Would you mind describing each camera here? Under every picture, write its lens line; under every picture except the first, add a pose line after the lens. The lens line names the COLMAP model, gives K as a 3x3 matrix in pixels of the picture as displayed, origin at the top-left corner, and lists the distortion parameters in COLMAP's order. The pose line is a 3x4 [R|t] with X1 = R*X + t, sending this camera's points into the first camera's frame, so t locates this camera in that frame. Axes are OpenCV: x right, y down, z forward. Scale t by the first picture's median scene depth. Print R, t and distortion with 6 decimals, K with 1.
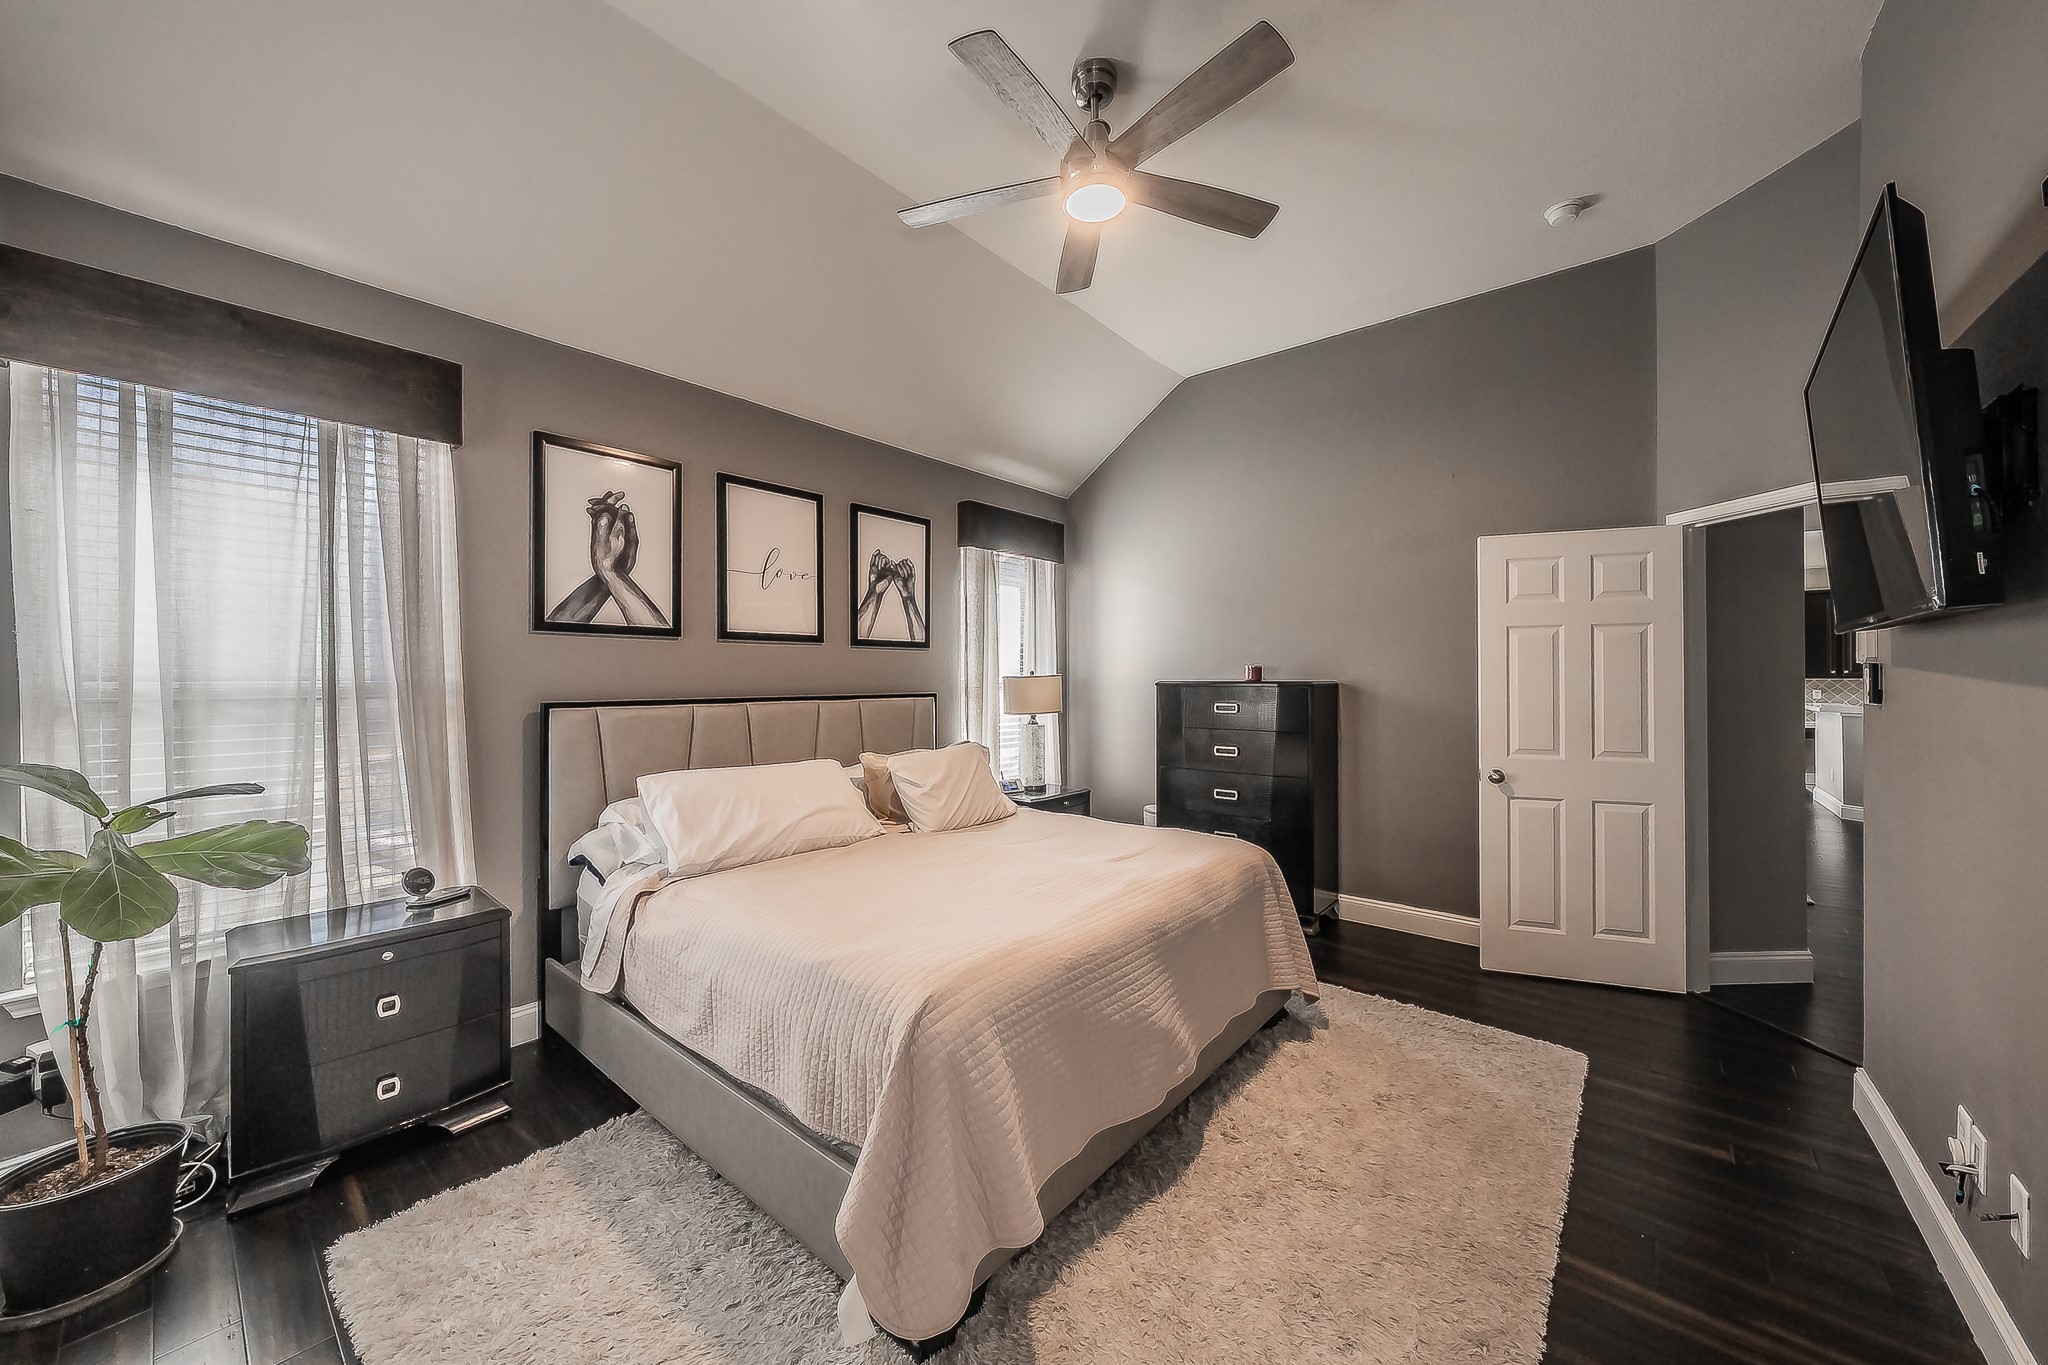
lens RADIAL K [[754.8, 0, 1024.0], [0, 754.8, 682.5], [0, 0, 1]] dist [-0.000512, -0.000032]
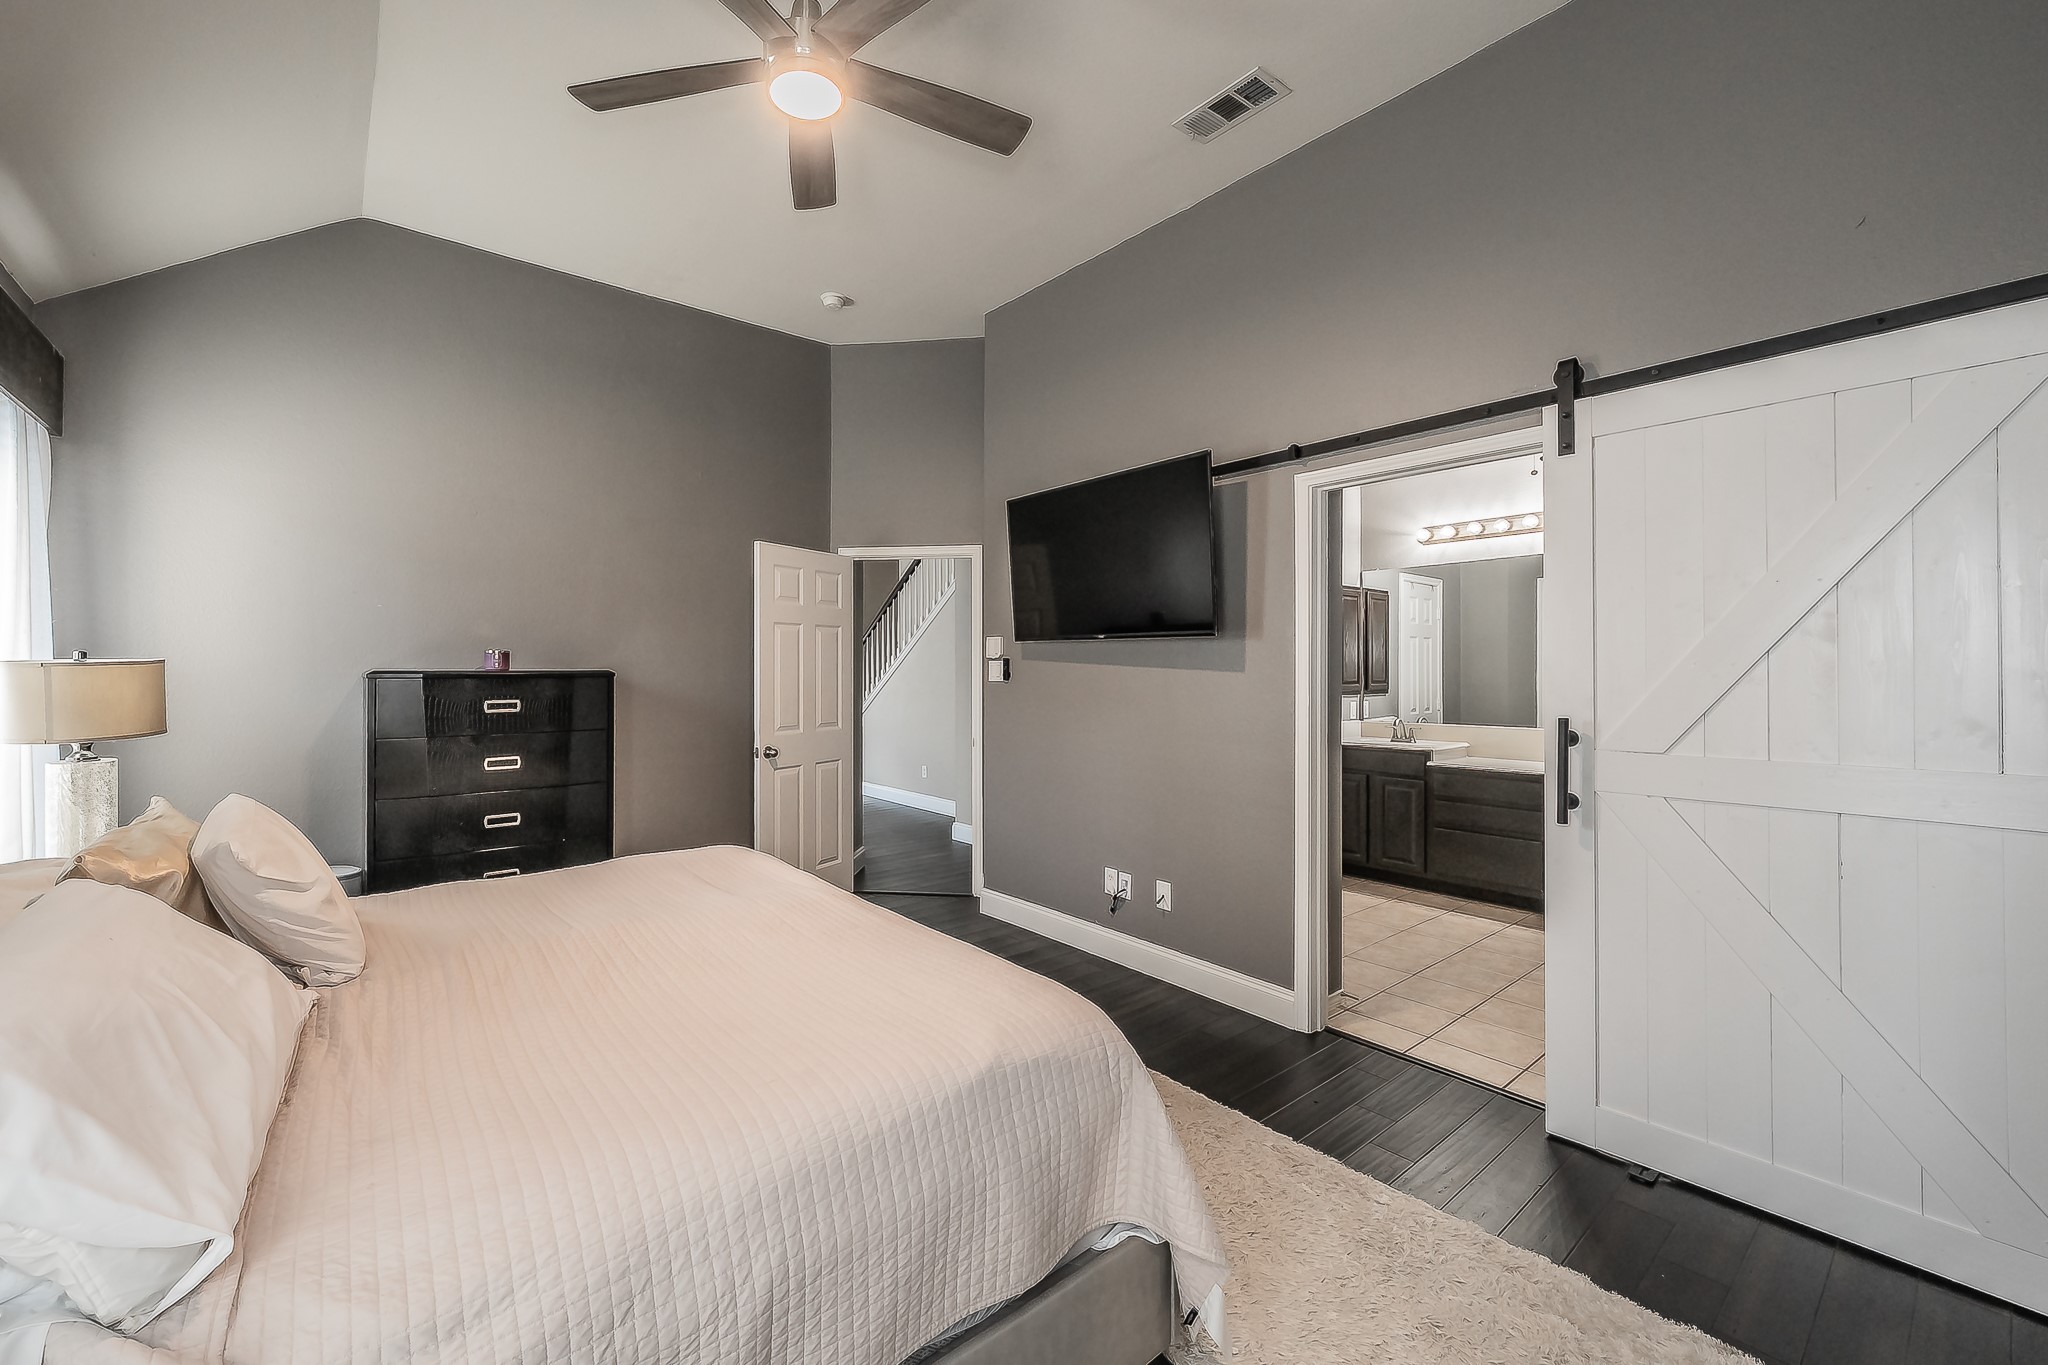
lens RADIAL K [[772.4, 0, 1019.9], [0, 772.4, 664.2], [0, 0, 1]] dist [0.000660, 0.000024]
pose [[0.212675, 0.003983, 0.977115, -0.440746], [0.005654, 0.999970, -0.005306, -0.000565], [-0.977107, 0.006654, 0.212646, 0.376596]]
